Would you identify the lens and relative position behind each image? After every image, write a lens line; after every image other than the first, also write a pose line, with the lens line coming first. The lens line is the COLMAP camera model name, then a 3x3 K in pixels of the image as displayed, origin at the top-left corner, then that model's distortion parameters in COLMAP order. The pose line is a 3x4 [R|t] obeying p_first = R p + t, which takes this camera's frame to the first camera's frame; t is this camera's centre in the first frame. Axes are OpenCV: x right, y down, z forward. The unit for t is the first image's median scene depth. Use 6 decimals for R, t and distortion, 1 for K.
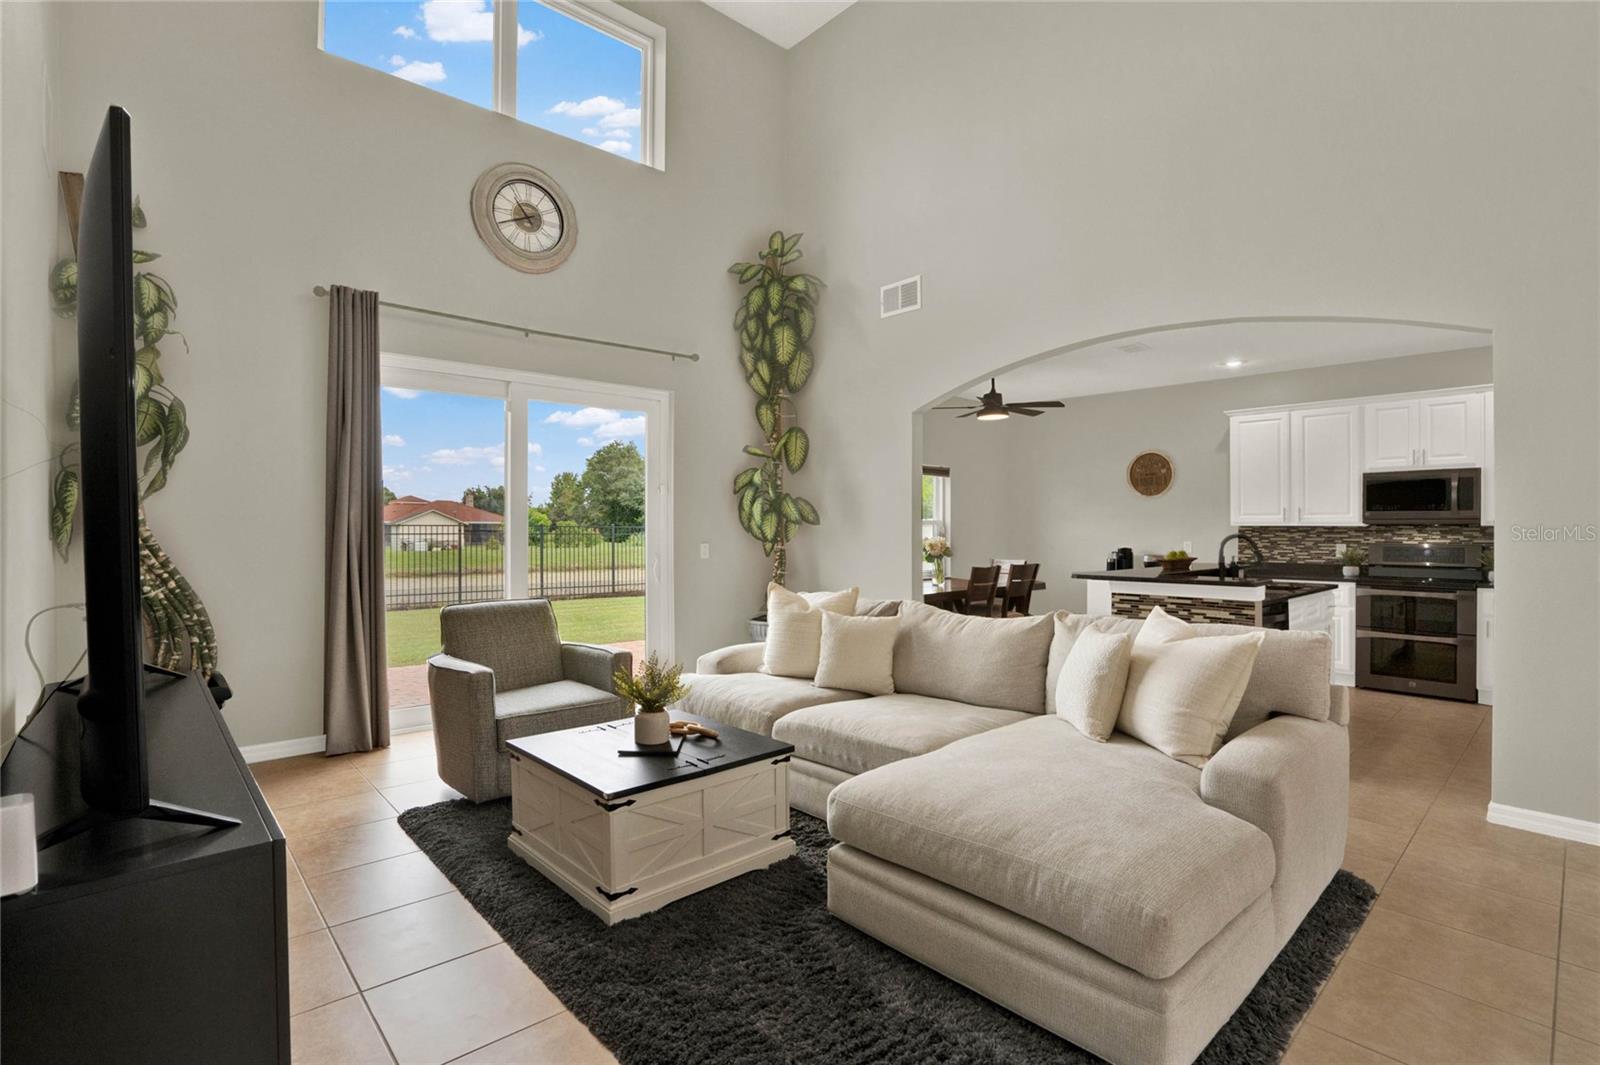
lens RADIAL K [[768.4, 0, 806.6], [0, 768.4, 535.7], [0, 0, 1]] dist [-0.012121, 0.000031]
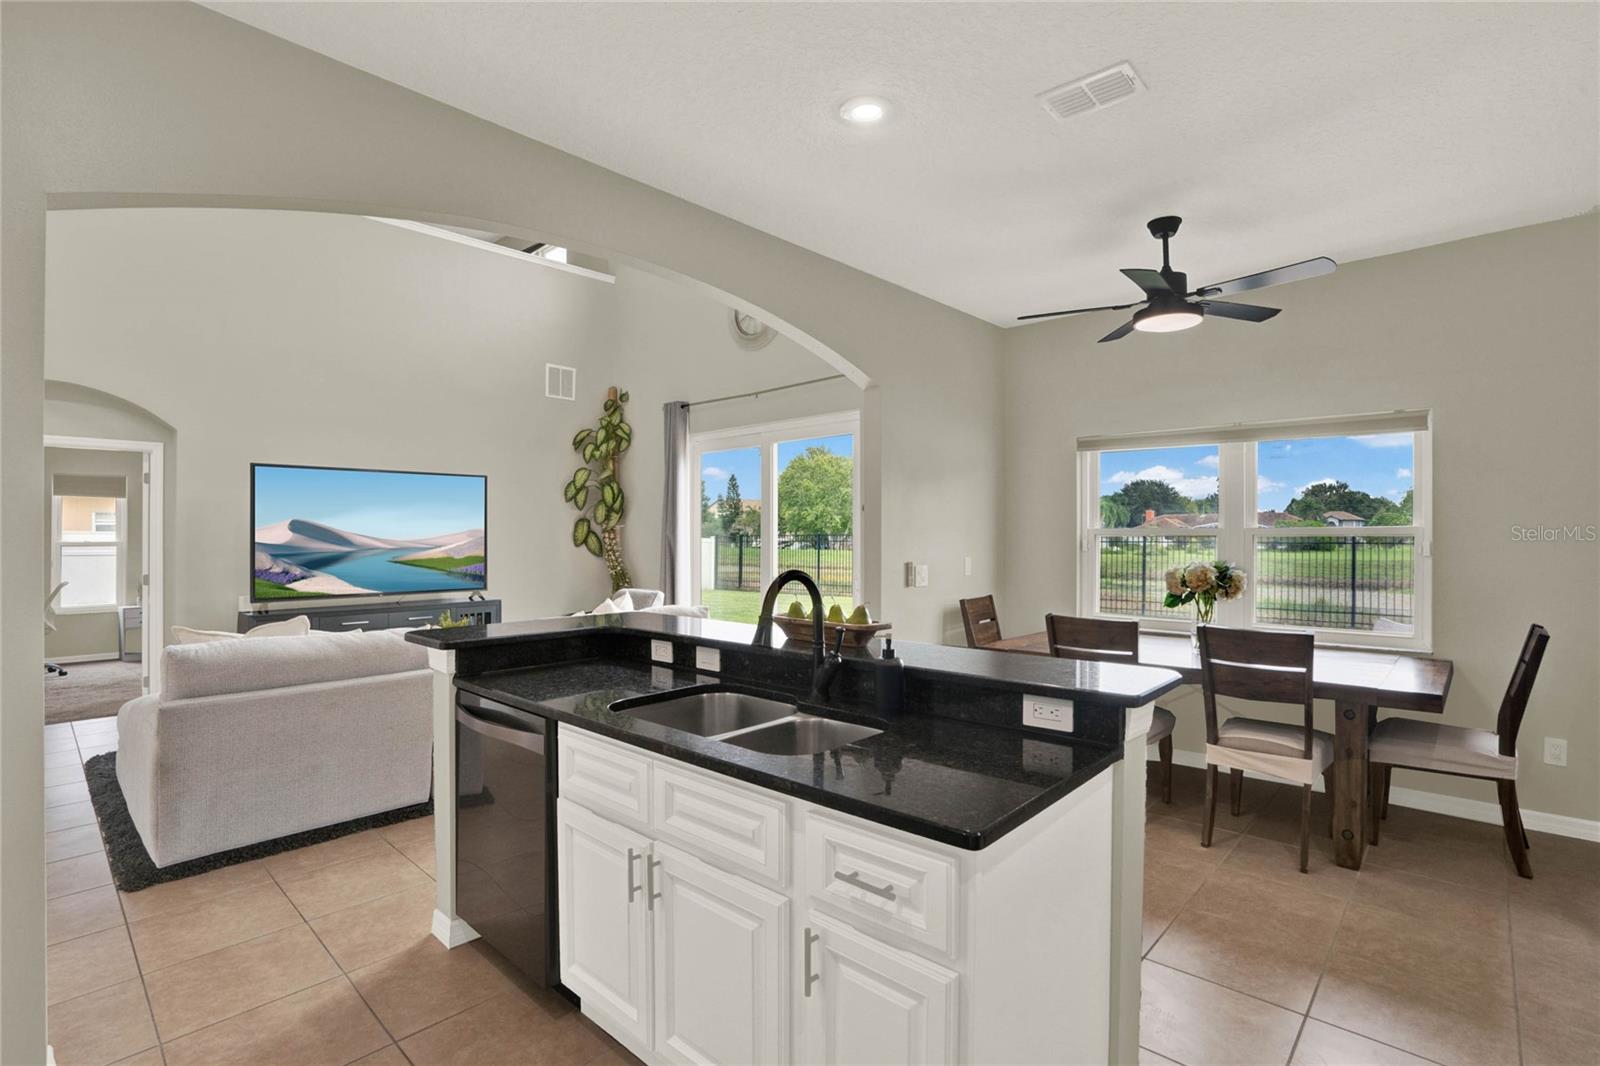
lens RADIAL K [[768.4, 0, 806.6], [0, 768.4, 536.2], [0, 0, 1]] dist [-0.012121, 0.000031]
pose [[0.103872, -0.003020, -0.994586, 0.989460], [-0.004388, 0.999984, -0.003495, -0.015282], [0.994581, 0.004727, 0.103857, 0.956277]]
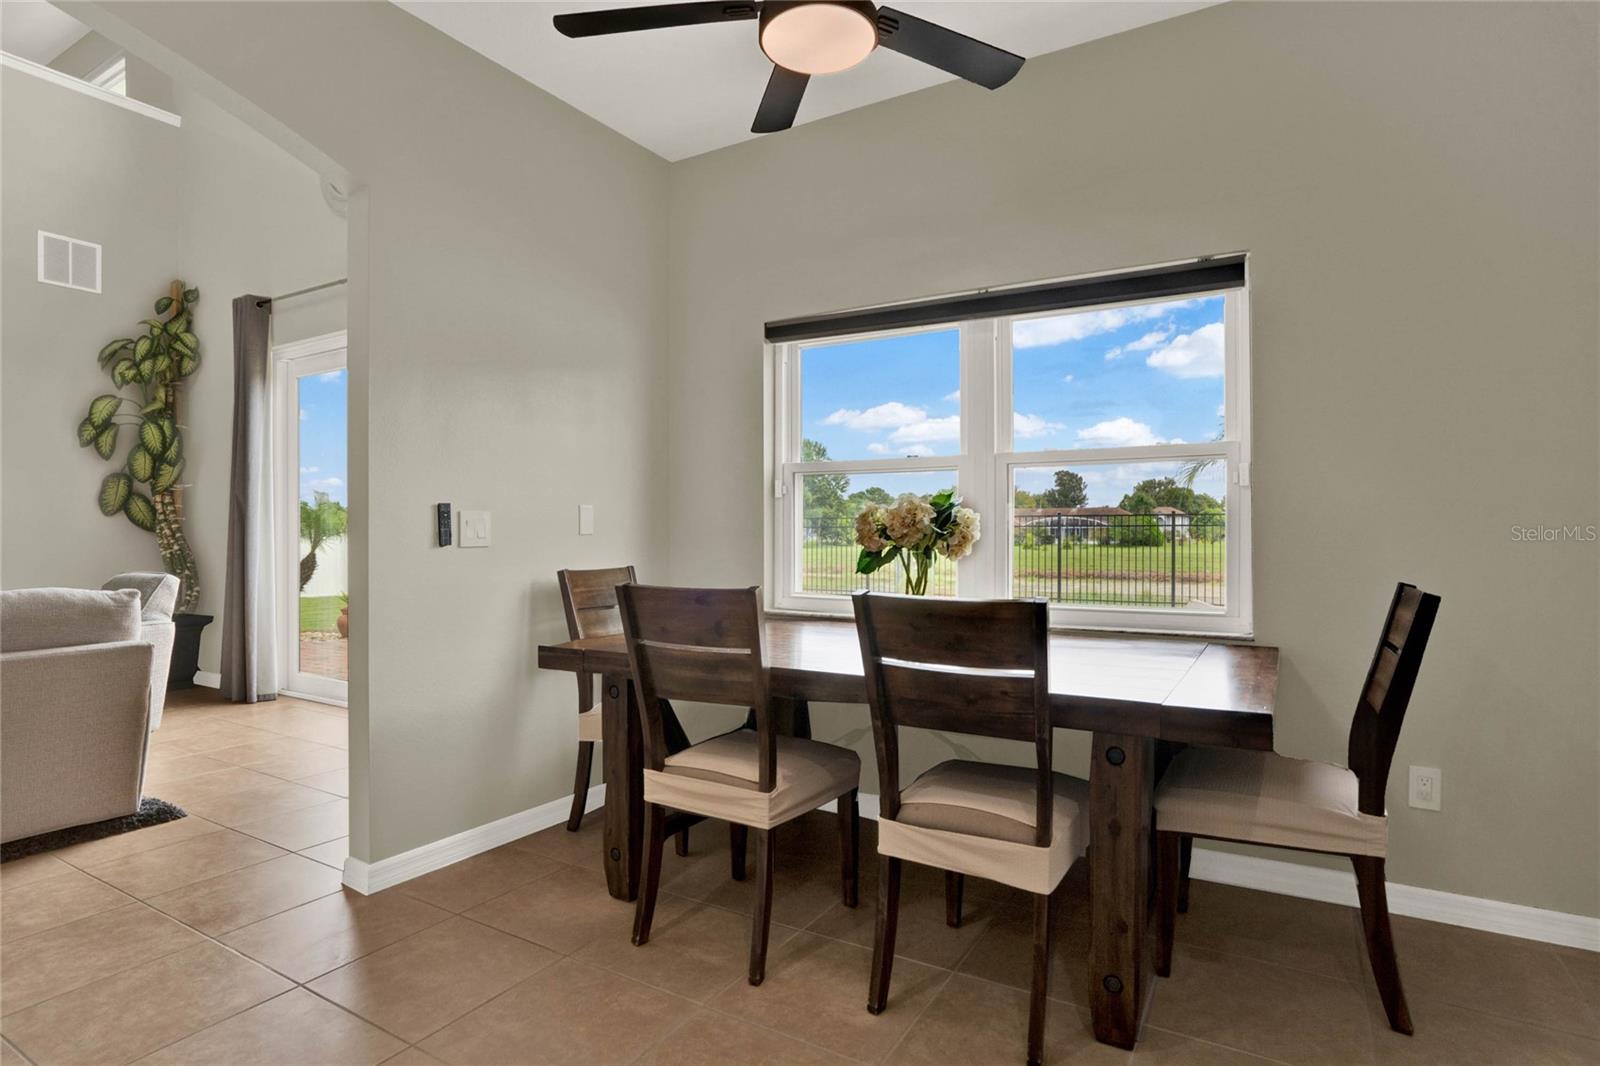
lens RADIAL K [[836.3, 0, 800.0], [0, 836.3, 533.0], [0, 0, 1]] dist [-0.021338, 0.000826]
pose [[0.291545, -0.006322, -0.956536, 0.718355], [-0.001825, 0.999973, -0.007165, 0.033470], [0.956555, 0.003835, 0.291525, 1.228274]]
